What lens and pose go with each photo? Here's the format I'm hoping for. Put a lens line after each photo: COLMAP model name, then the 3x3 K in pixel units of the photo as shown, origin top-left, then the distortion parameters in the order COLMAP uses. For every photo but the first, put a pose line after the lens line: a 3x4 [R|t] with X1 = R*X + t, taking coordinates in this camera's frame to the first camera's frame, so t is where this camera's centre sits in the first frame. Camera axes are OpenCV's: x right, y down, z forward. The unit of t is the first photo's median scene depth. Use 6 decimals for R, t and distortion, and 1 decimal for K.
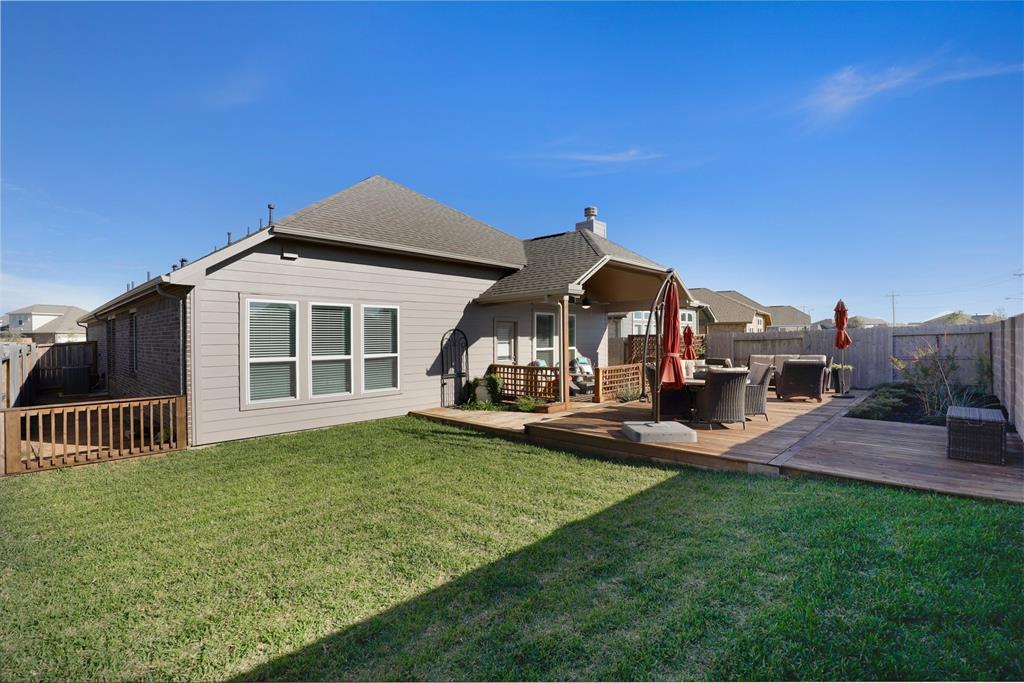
lens RADIAL K [[467.3, 0, 515.0], [0, 467.3, 337.7], [0, 0, 1]] dist [-0.002409, 0.000120]
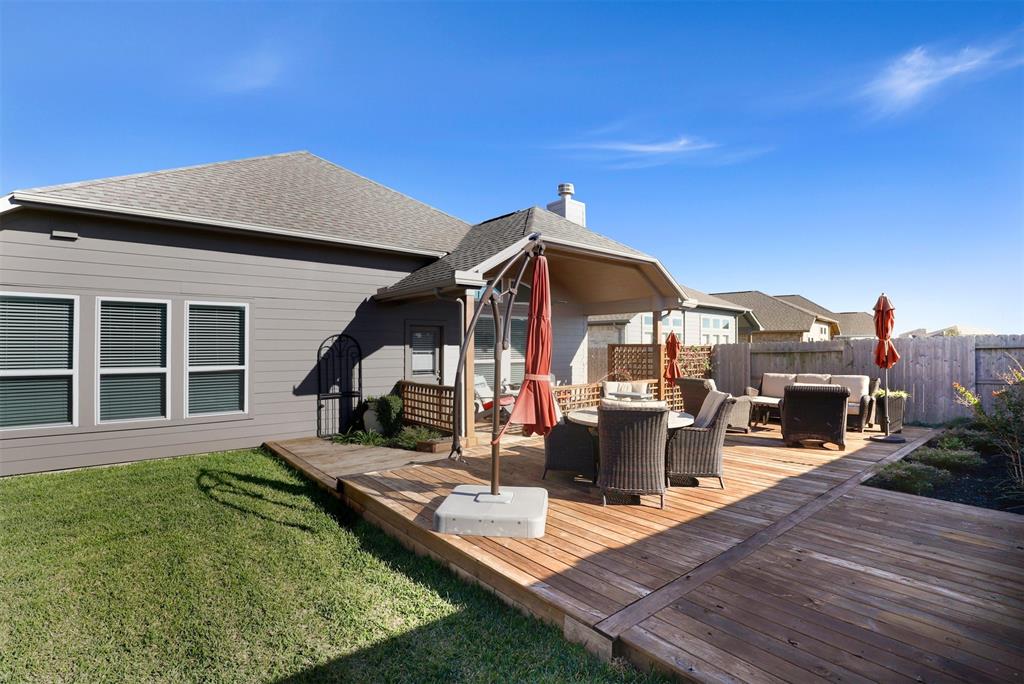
lens RADIAL K [[483.7, 0, 510.7], [0, 483.7, 338.8], [0, 0, 1]] dist [-0.016432, 0.000369]
pose [[0.992124, 0.007075, -0.125056, 0.251236], [-0.009054, 0.999842, -0.015267, -0.001942], [0.124928, 0.016279, 0.992032, 0.251778]]
